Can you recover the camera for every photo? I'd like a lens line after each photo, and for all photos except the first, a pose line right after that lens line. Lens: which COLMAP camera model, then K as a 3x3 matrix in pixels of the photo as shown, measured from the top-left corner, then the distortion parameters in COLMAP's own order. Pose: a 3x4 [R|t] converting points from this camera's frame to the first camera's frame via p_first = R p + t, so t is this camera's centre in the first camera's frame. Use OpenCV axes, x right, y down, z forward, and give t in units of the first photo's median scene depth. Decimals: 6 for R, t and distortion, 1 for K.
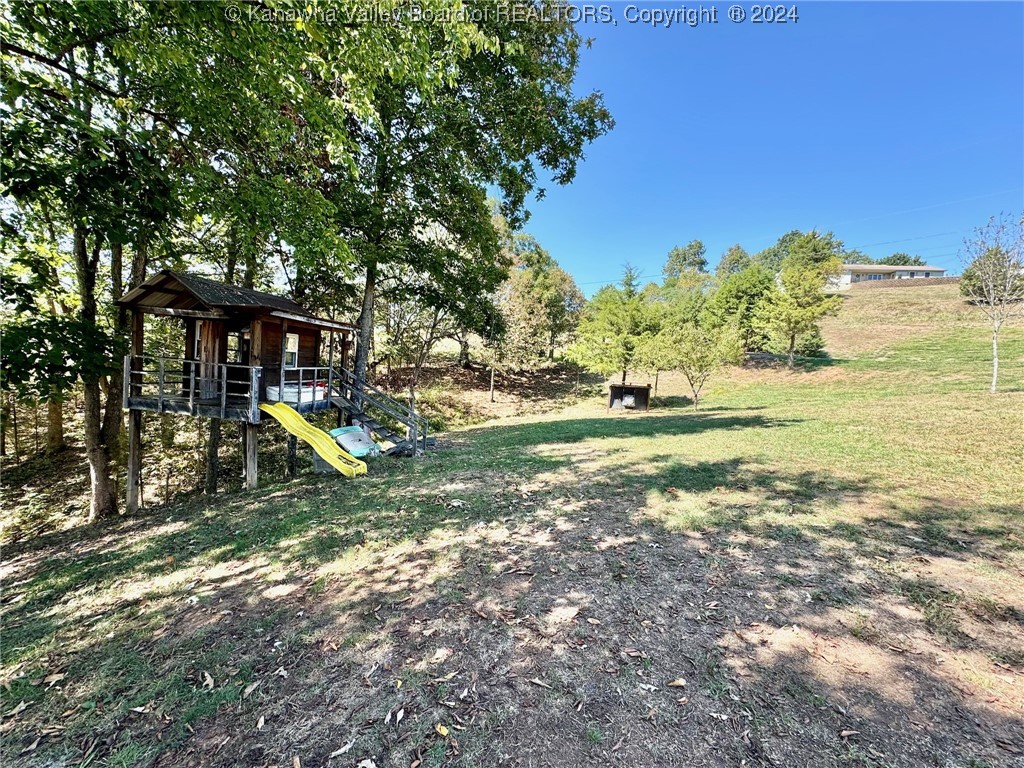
lens RADIAL K [[409.1, 0, 512.2], [0, 409.1, 385.9], [0, 0, 1]] dist [-0.001875, -0.000123]
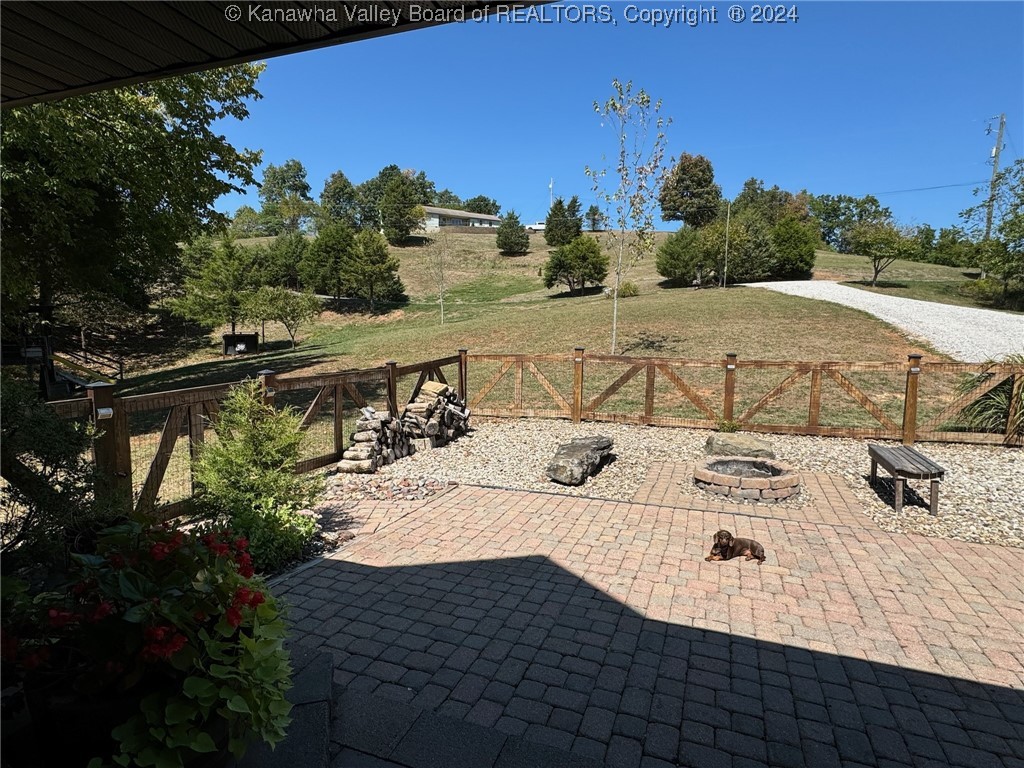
lens RADIAL K [[561.4, 0, 511.9], [0, 561.4, 384.8], [0, 0, 1]] dist [-0.004291, -0.000086]
pose [[0.732722, -0.131049, 0.667790, -0.176796], [0.068757, 0.990518, 0.118939, 0.003282], [-0.677045, -0.041234, 0.734785, -0.544025]]
